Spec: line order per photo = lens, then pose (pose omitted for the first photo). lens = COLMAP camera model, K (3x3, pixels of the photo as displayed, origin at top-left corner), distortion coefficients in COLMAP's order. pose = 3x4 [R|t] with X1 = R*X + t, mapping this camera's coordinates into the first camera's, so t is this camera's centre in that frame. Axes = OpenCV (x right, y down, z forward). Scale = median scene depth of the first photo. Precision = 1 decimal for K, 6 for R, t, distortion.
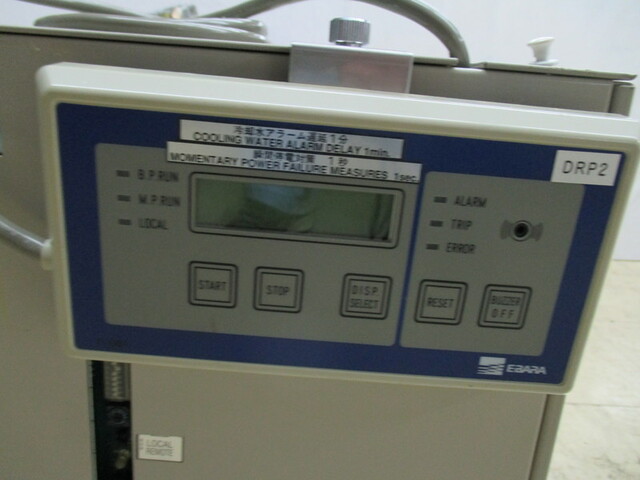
lens RADIAL K [[519.3, 0, 318.8], [0, 519.3, 239.0], [0, 0, 1]] dist [-0.036545, 0.004162]
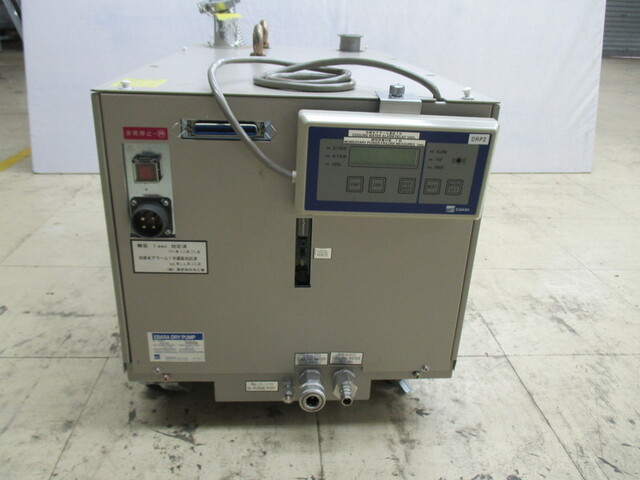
lens RADIAL K [[519.3, 0, 319.6], [0, 519.3, 240.2], [0, 0, 1]] dist [-0.036545, 0.004162]
pose [[0.997649, -0.055238, 0.040552, -0.566706], [0.049018, 0.988797, 0.140988, -0.022671], [-0.047886, -0.138669, 0.989180, -2.017346]]
